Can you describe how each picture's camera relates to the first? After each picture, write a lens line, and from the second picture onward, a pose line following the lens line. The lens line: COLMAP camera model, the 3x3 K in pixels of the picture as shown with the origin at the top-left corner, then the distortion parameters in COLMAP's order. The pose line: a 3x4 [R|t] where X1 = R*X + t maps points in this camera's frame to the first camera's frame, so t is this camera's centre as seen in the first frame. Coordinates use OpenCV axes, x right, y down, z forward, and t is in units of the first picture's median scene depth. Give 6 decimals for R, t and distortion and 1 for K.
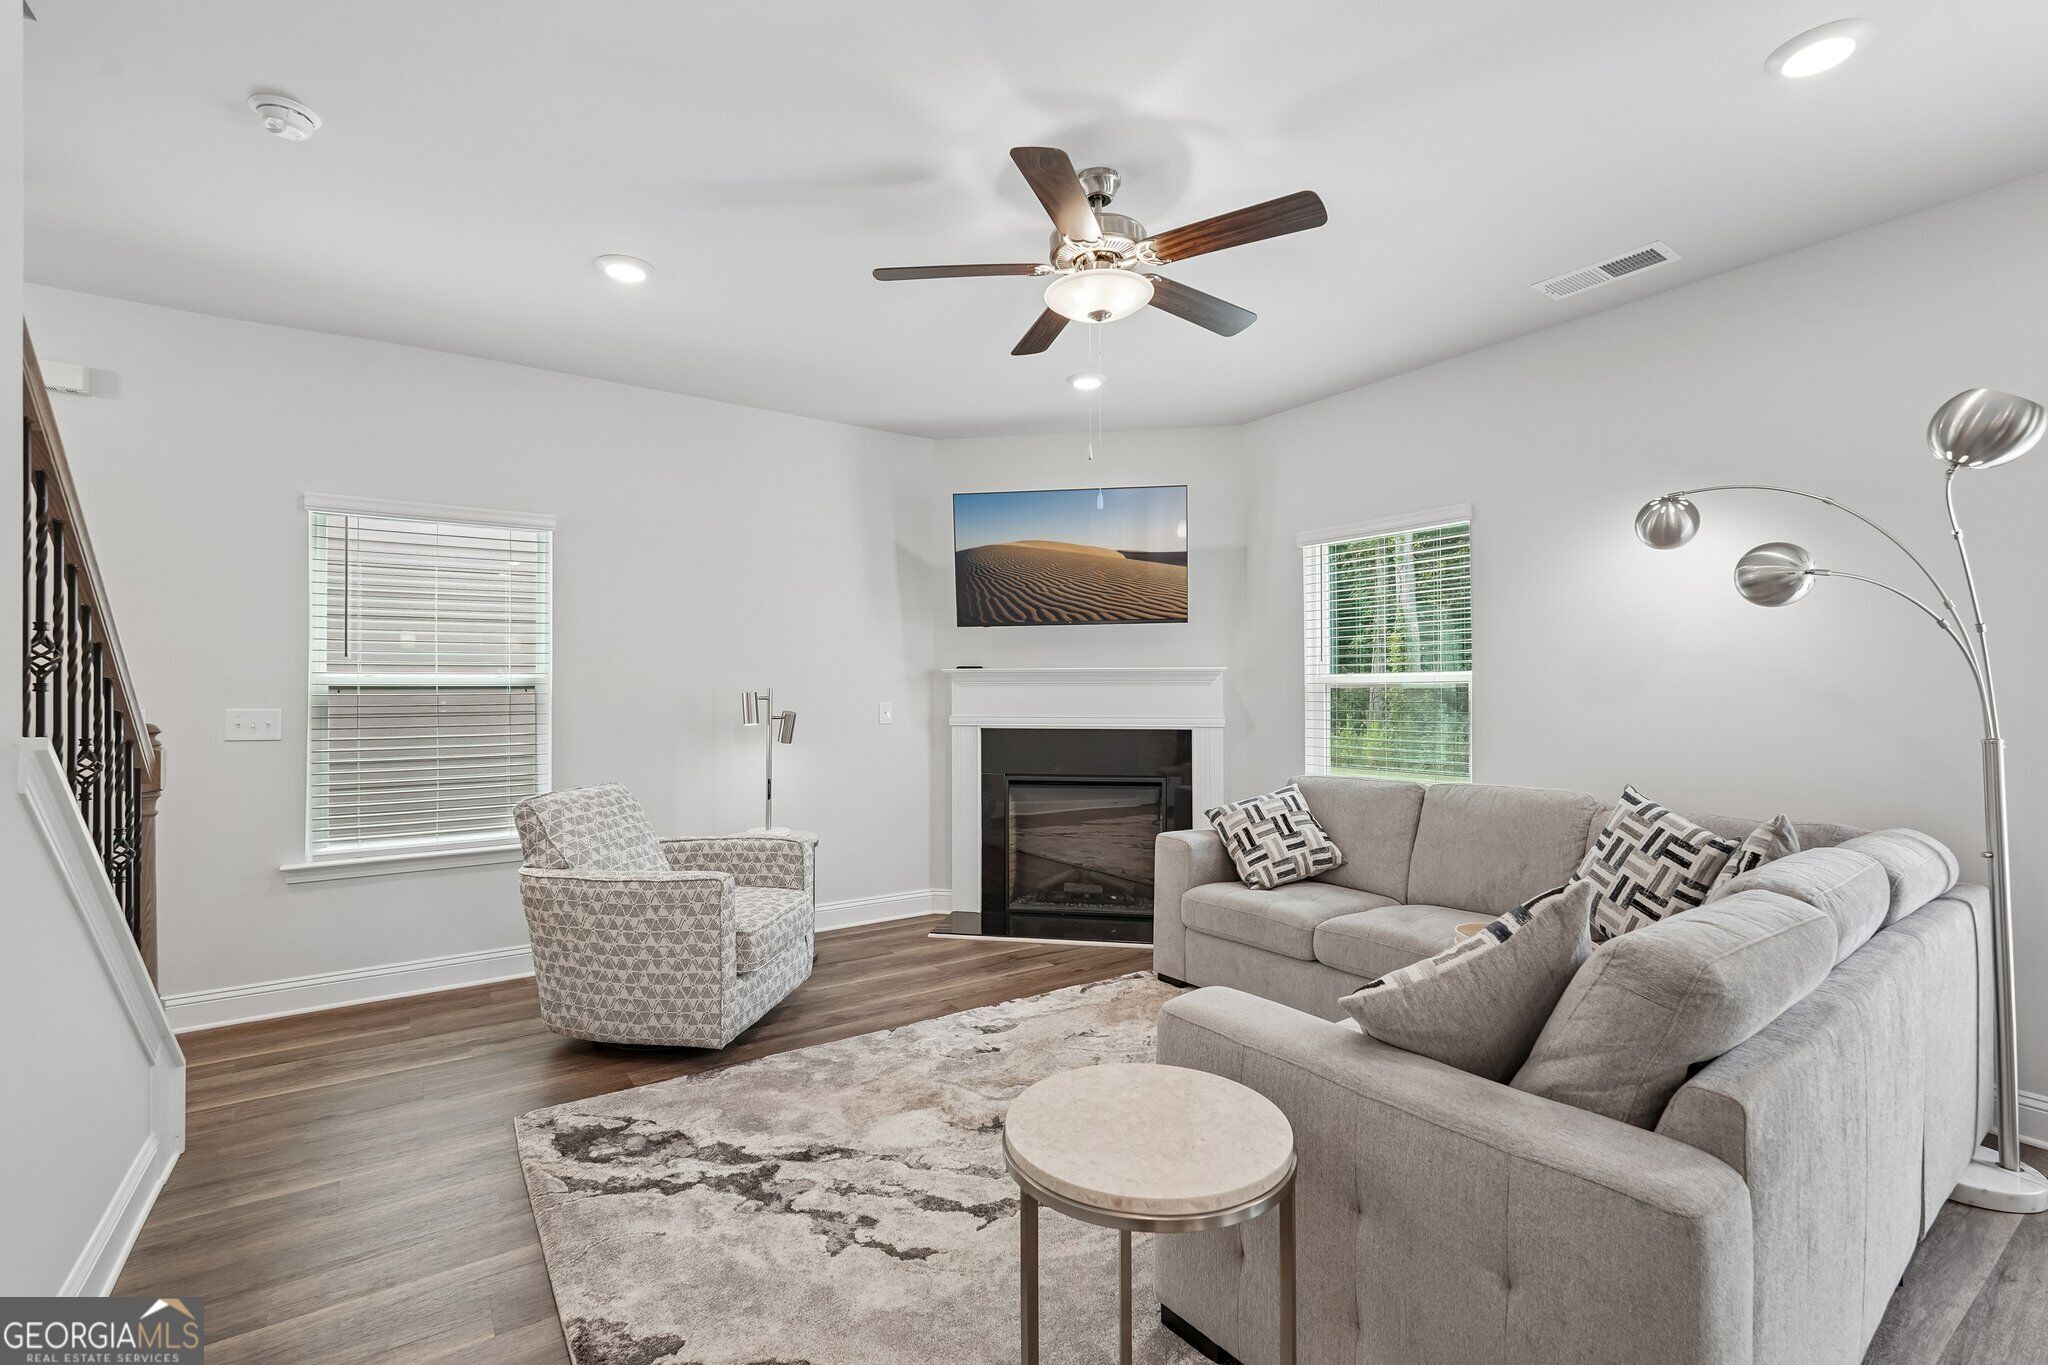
lens RADIAL K [[909.5, 0, 1026.1], [0, 909.5, 685.0], [0, 0, 1]] dist [-0.012589, 0.006445]
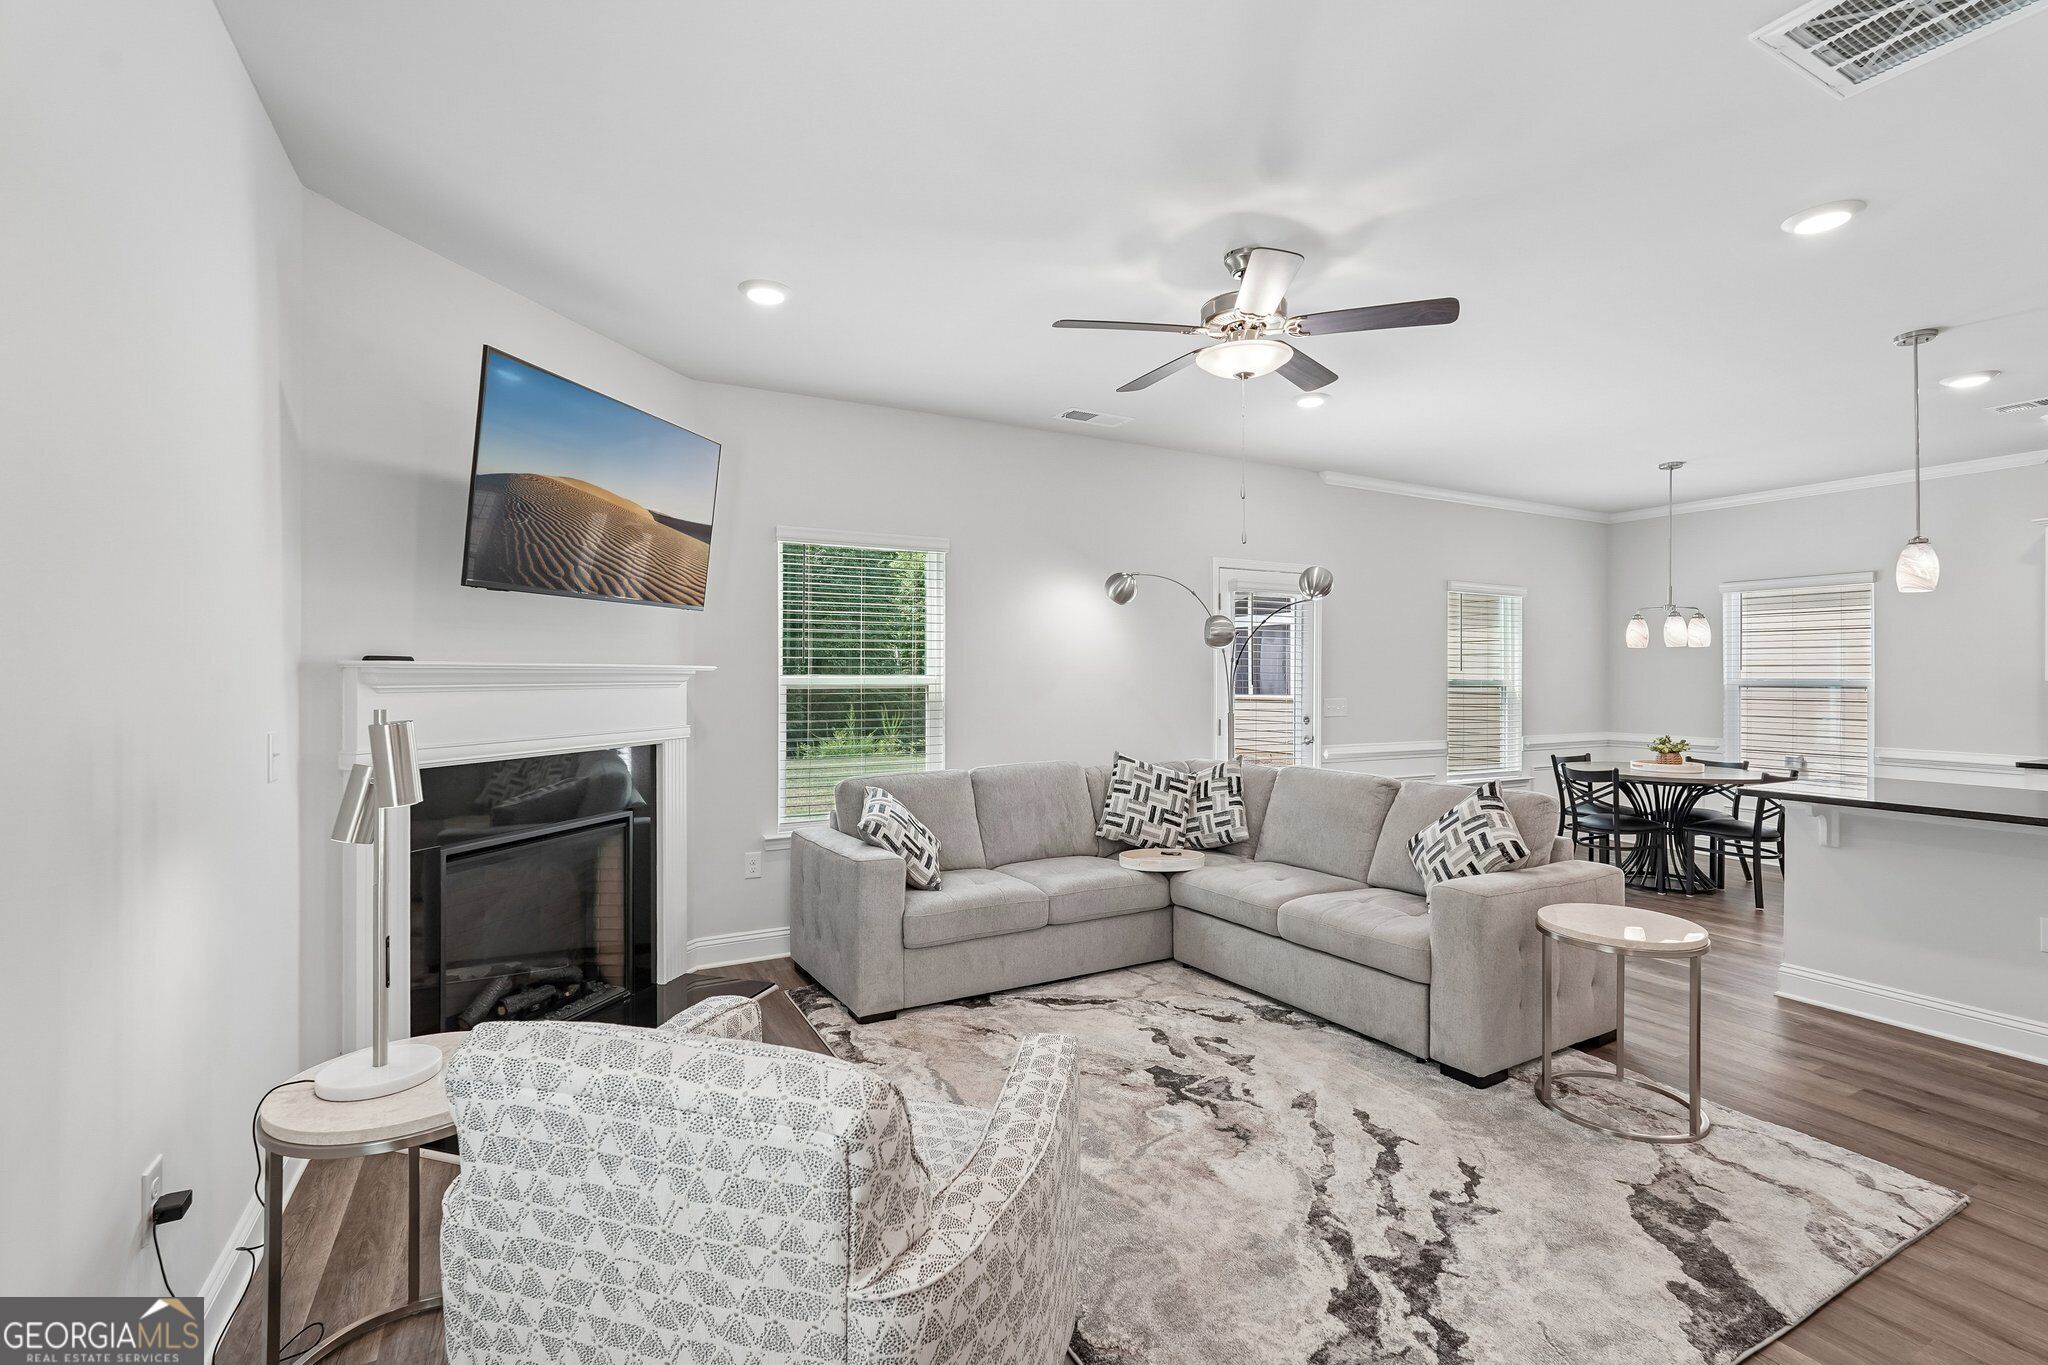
lens RADIAL K [[909.5, 0, 1021.1], [0, 909.5, 674.9], [0, 0, 1]] dist [-0.012589, 0.006445]
pose [[0.113427, 0.001552, 0.993545, -0.746009], [-0.008722, 0.999962, -0.000566, -0.017537], [-0.993508, -0.008601, 0.113436, 0.781820]]
